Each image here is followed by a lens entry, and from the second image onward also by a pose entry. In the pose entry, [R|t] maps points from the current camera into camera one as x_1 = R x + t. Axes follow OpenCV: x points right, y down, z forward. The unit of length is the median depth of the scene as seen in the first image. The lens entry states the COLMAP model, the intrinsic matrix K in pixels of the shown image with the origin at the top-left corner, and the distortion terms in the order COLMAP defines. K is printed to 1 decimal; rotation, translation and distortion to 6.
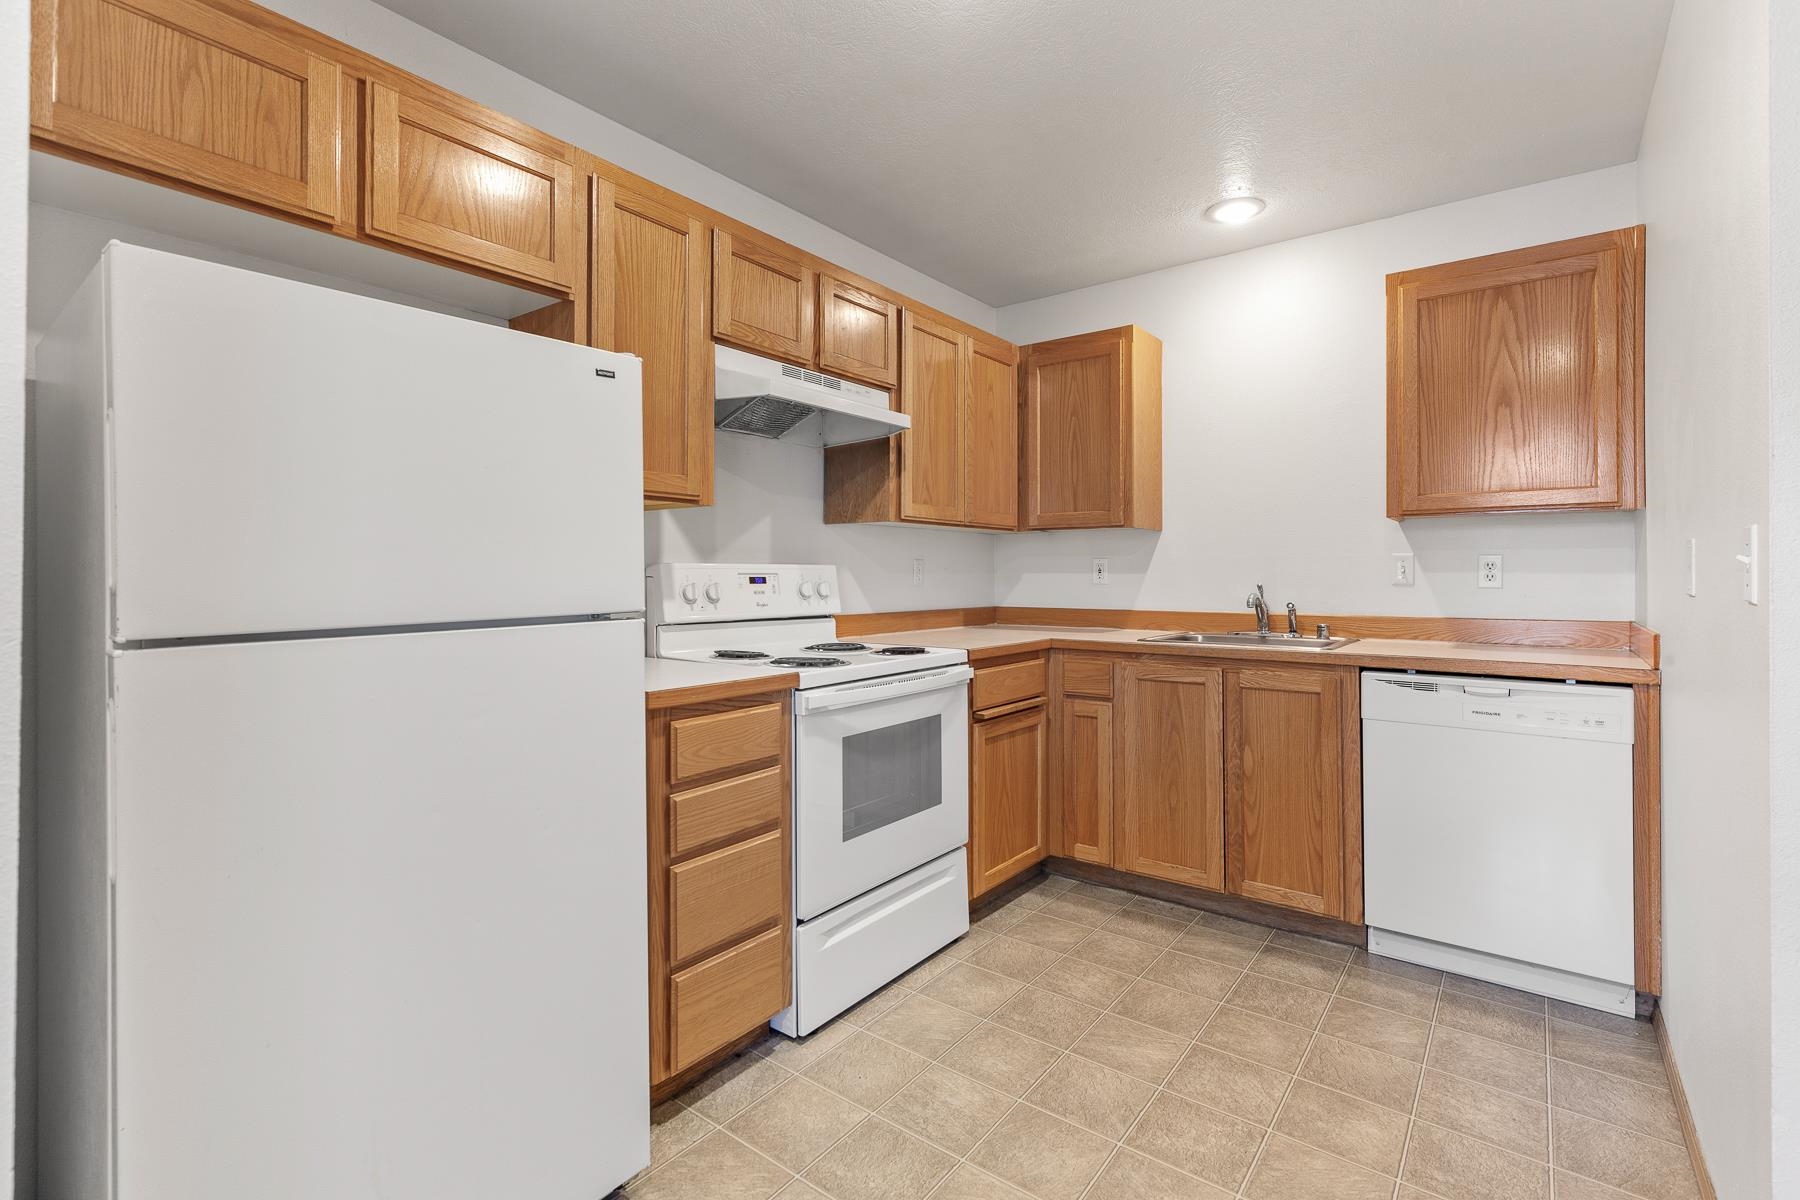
lens RADIAL K [[809.6, 0, 899.5], [0, 809.6, 580.0], [0, 0, 1]] dist [-0.000175, 0.000015]
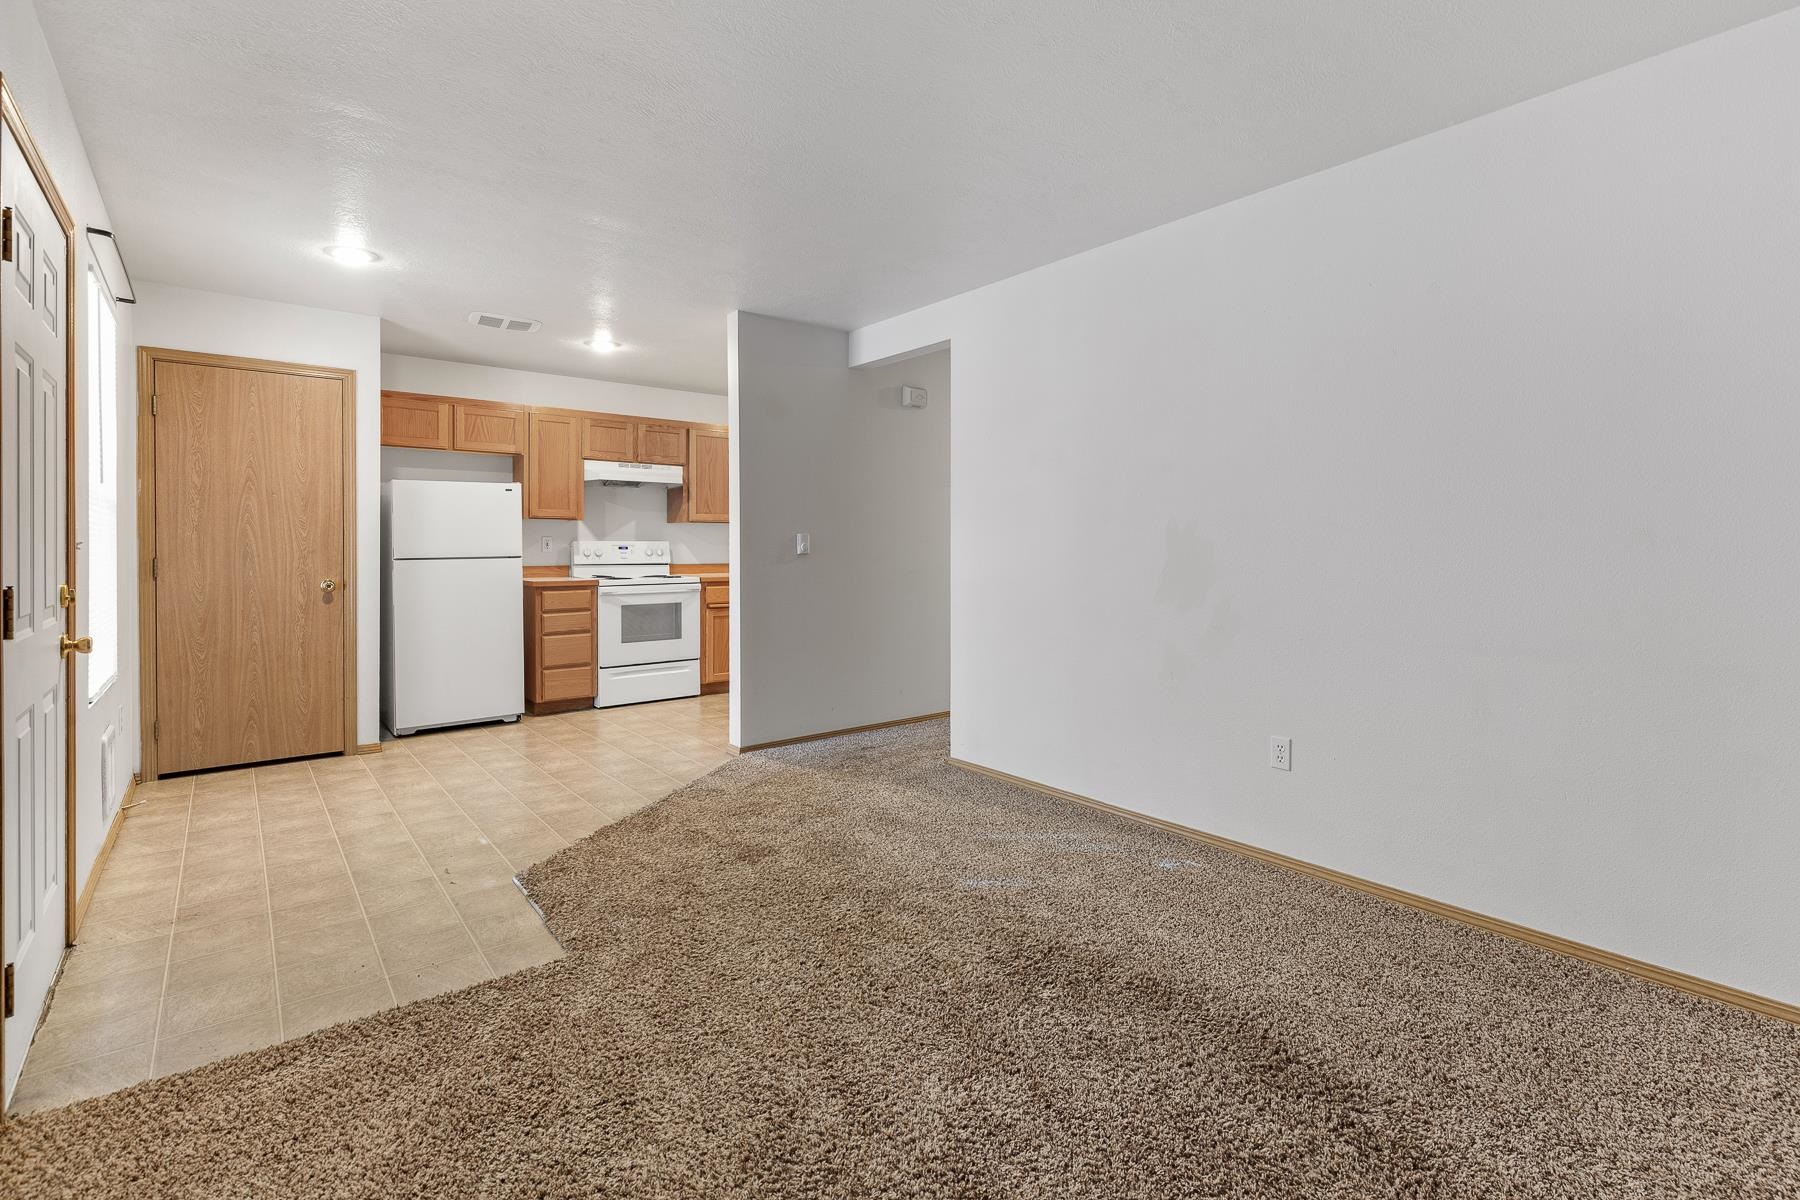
lens RADIAL K [[820.7, 0, 913.7], [0, 820.7, 550.7], [0, 0, 1]] dist [-0.000057, -0.000146]
pose [[0.976499, -0.000571, -0.215519, 1.346514], [0.000648, 1.000000, 0.000288, 0.009588], [0.215519, -0.000421, 0.976500, -1.347662]]
